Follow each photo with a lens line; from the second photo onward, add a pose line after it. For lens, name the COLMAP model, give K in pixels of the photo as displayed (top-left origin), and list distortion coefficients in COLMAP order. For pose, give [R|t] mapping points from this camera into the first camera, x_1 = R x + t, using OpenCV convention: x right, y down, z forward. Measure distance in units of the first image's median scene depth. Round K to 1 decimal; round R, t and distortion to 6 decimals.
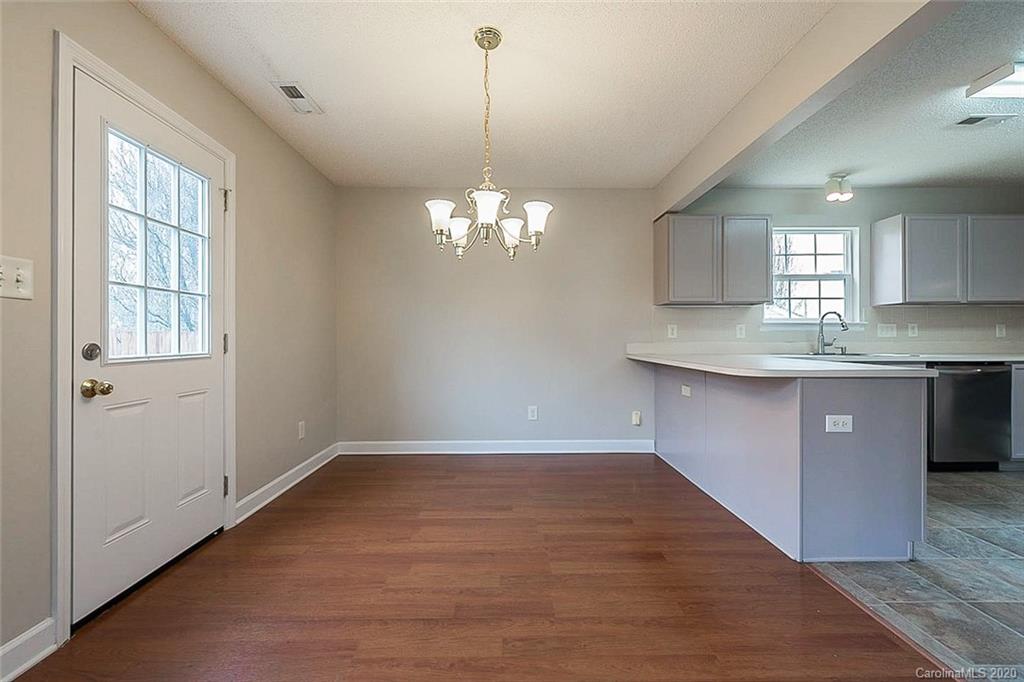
lens RADIAL K [[428.0, 0, 512.0], [0, 428.0, 341.0], [0, 0, 1]] dist [0.001387, 0.000392]
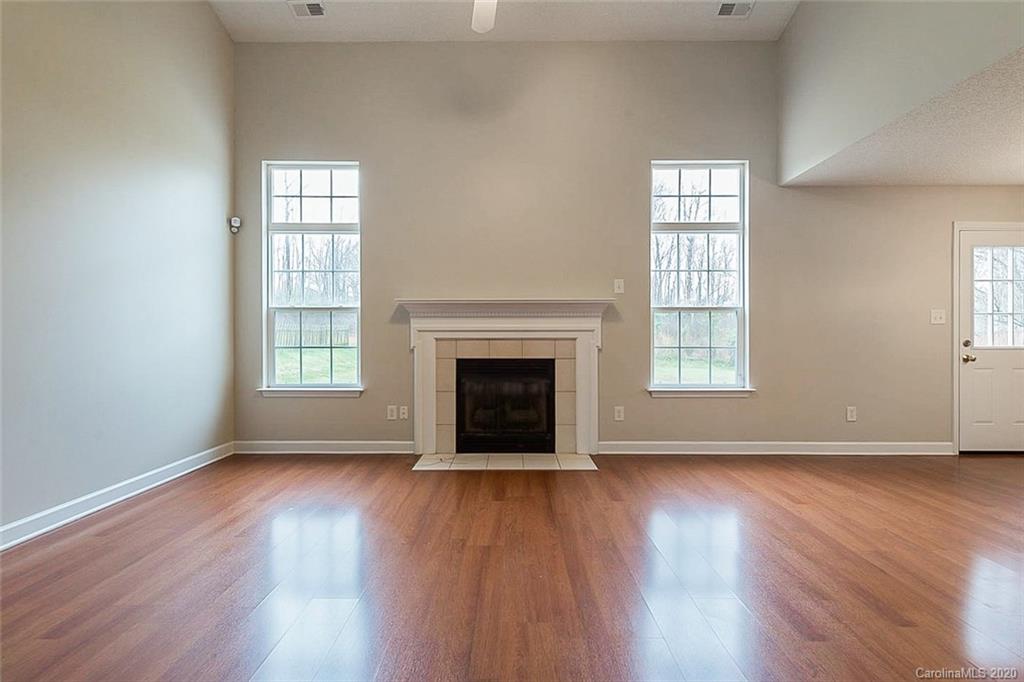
lens RADIAL K [[428.0, 0, 512.0], [0, 428.0, 341.0], [0, 0, 1]] dist [0.001387, 0.000392]
pose [[-0.002958, -0.002305, -0.999993, 1.488254], [-0.000744, 0.999997, -0.002303, 0.018236], [0.999995, 0.000737, -0.002960, -1.603894]]
